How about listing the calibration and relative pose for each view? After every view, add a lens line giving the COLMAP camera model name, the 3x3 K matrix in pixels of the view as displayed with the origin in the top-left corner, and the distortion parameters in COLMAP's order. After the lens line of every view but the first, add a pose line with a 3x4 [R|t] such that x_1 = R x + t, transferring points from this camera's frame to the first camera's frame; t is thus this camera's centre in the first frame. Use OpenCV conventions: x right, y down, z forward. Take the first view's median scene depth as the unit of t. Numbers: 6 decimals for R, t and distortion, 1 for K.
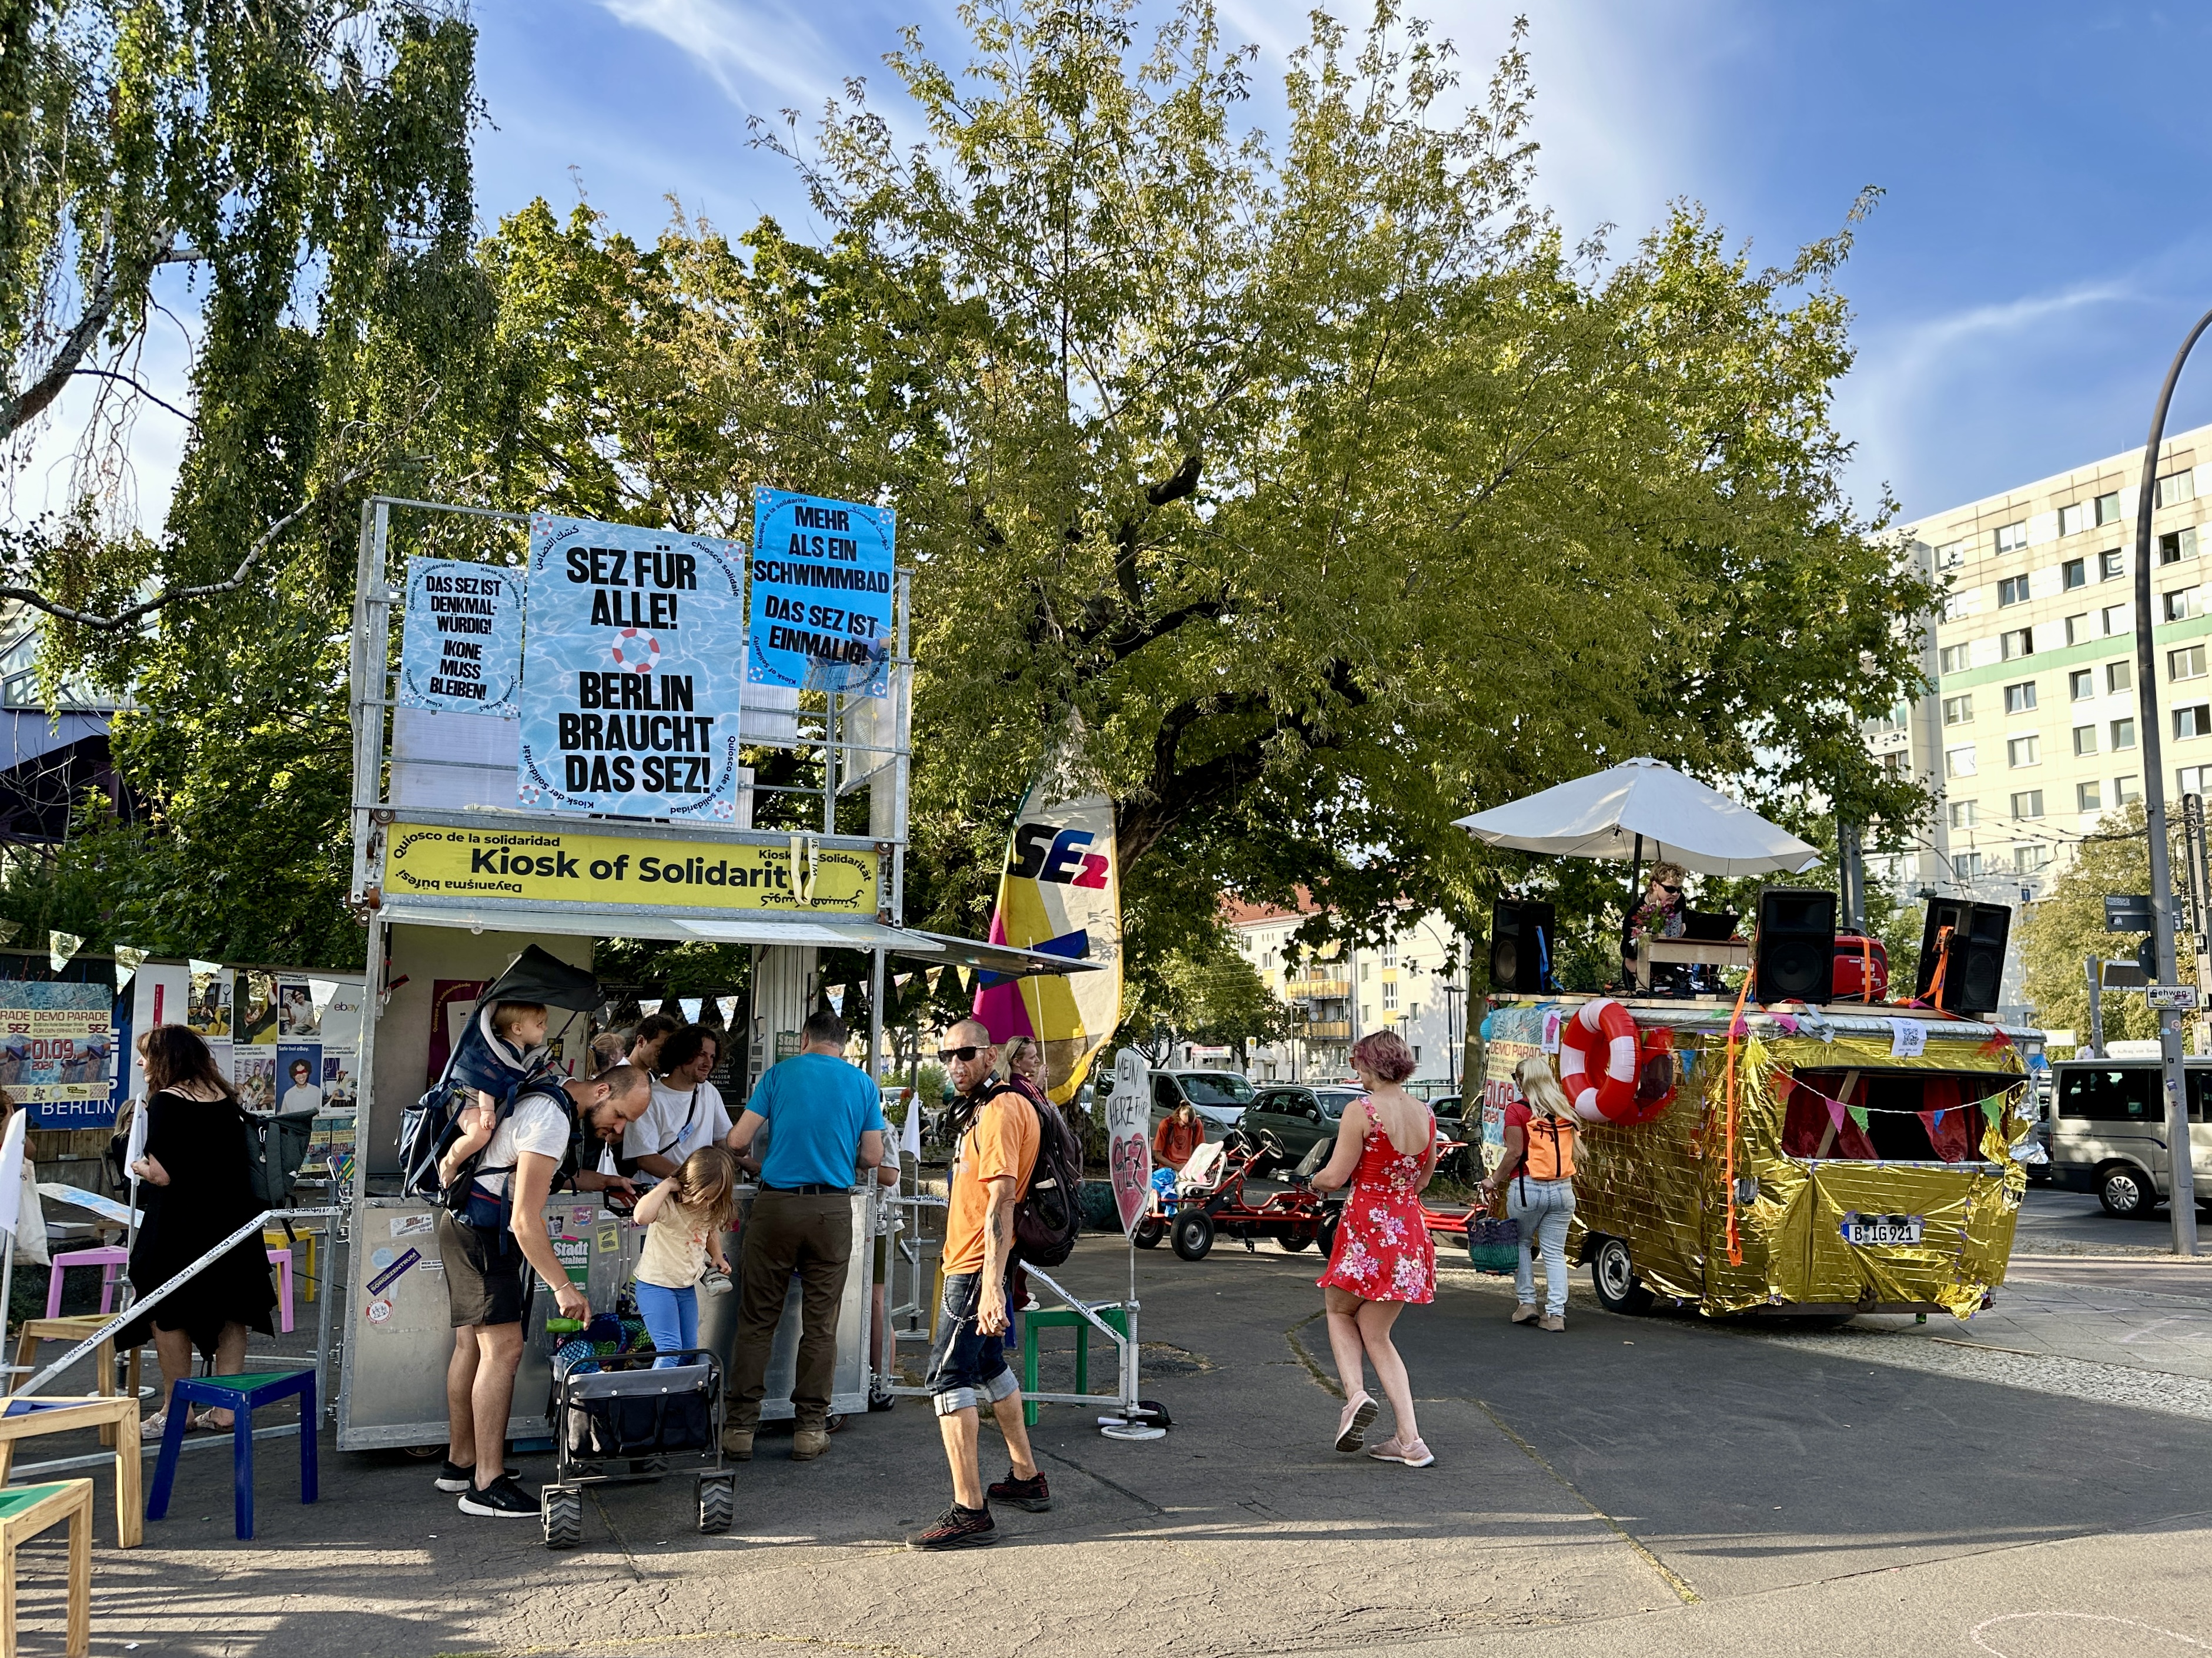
lens RADIAL K [[1571.2, 0, 1104.7], [0, 1571.2, 838.2], [0, 0, 1]] dist [-0.001260, 0.000684]
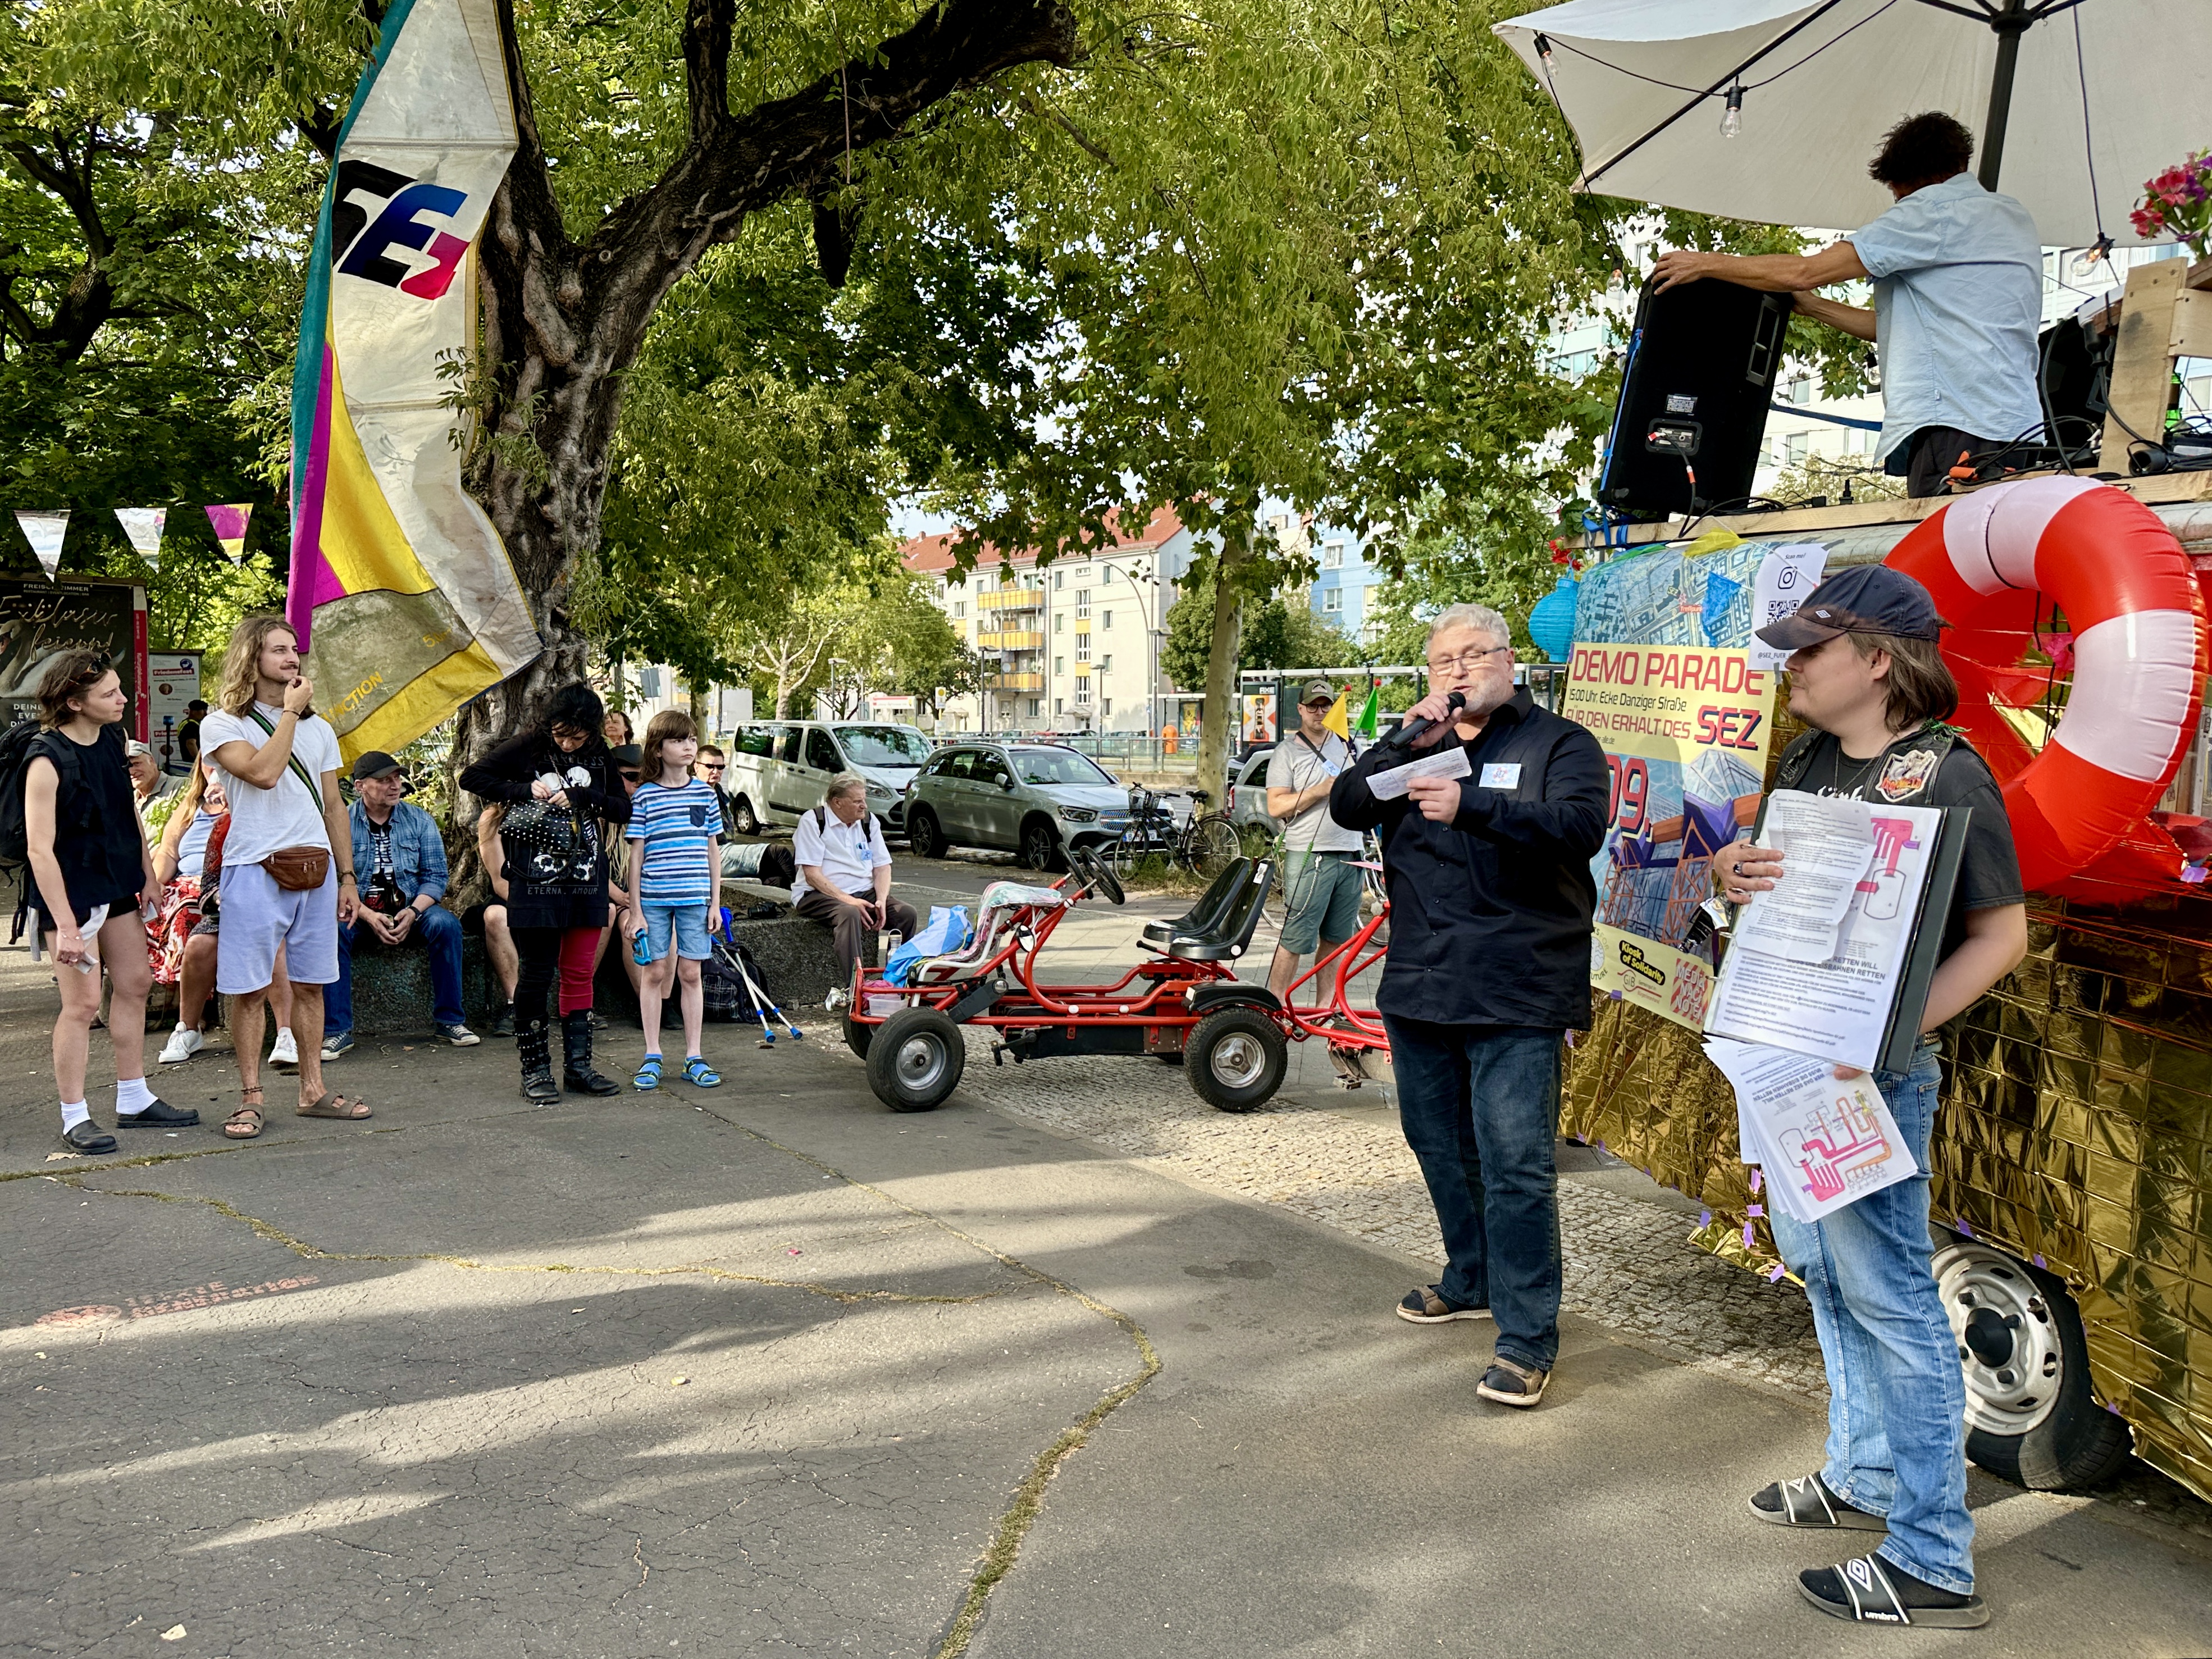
lens RADIAL K [[1571.4, 0, 1106.1], [0, 1571.4, 829.6], [0, 0, 1]] dist [-0.001260, 0.000684]
pose [[0.981194, -0.016059, 0.192356, 0.026130], [-0.025369, 0.977161, 0.210980, 0.026707], [-0.191350, -0.211893, 0.958377, 0.184226]]
